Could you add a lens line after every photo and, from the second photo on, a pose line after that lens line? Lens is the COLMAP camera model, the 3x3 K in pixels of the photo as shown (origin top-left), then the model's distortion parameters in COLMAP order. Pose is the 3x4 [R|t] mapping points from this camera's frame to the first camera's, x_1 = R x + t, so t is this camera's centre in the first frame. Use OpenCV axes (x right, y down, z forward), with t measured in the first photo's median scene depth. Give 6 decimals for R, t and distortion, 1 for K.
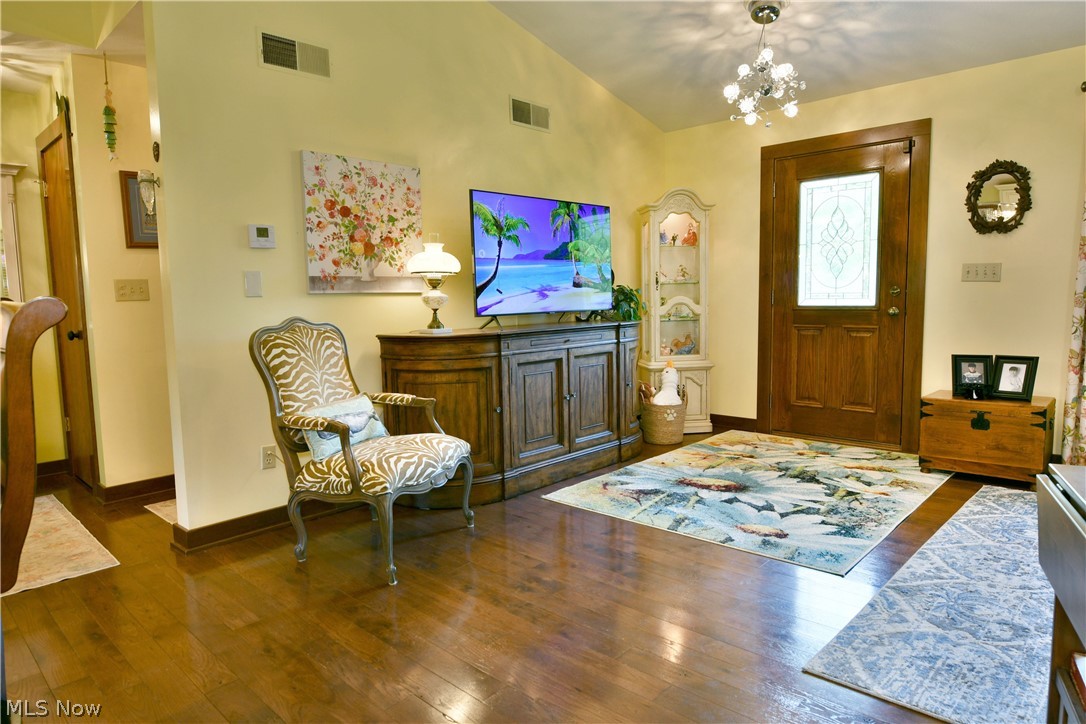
lens RADIAL K [[660.1, 0, 536.8], [0, 660.1, 356.2], [0, 0, 1]] dist [-0.013202, -0.003751]
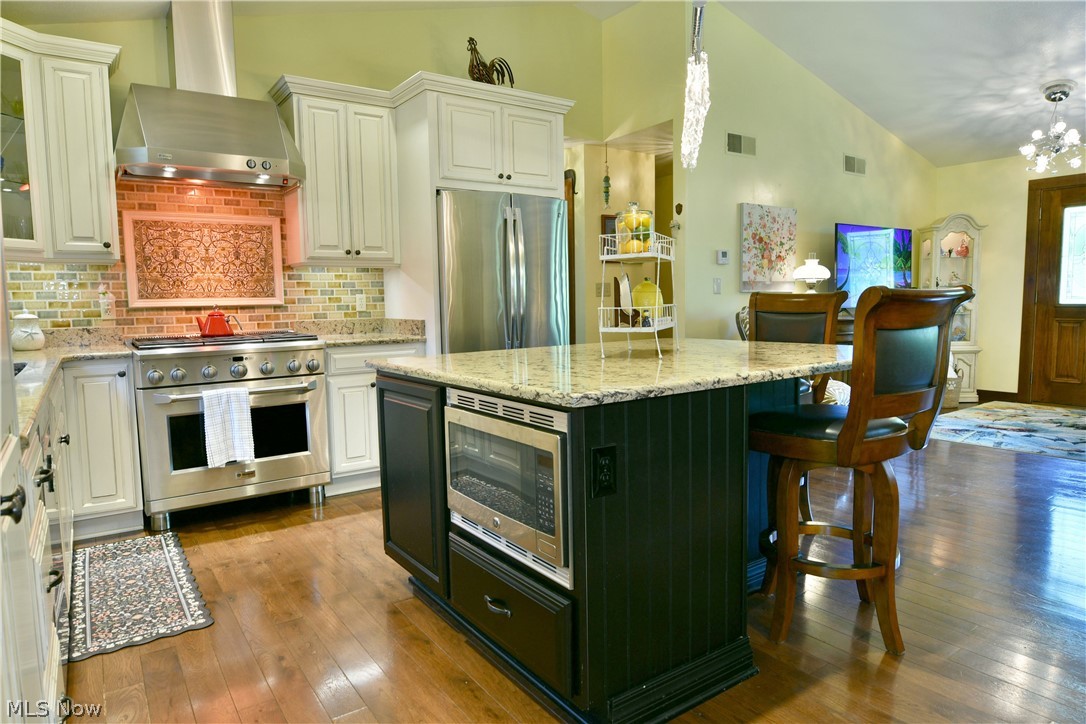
lens RADIAL K [[660.1, 0, 535.6], [0, 660.1, 357.9], [0, 0, 1]] dist [-0.013202, -0.003751]
pose [[0.980052, 0.022125, -0.197507, -0.462436], [-0.022378, 0.999749, 0.000955, 0.066559], [0.197479, 0.003484, 0.980301, -0.593813]]
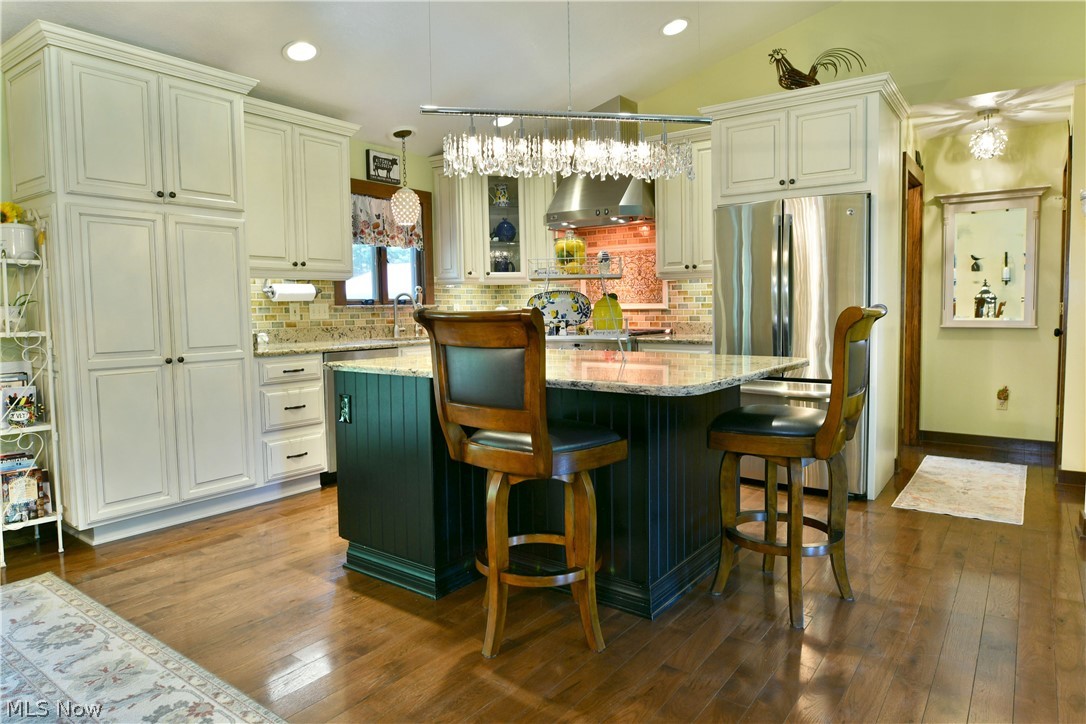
lens RADIAL K [[660.1, 0, 548.3], [0, 660.1, 345.8], [0, 0, 1]] dist [-0.013202, -0.003751]
pose [[0.128449, 0.079187, -0.988550, 0.312547], [-0.087198, 0.993848, 0.068281, -0.009083], [0.987875, 0.077429, 0.134564, -0.027141]]
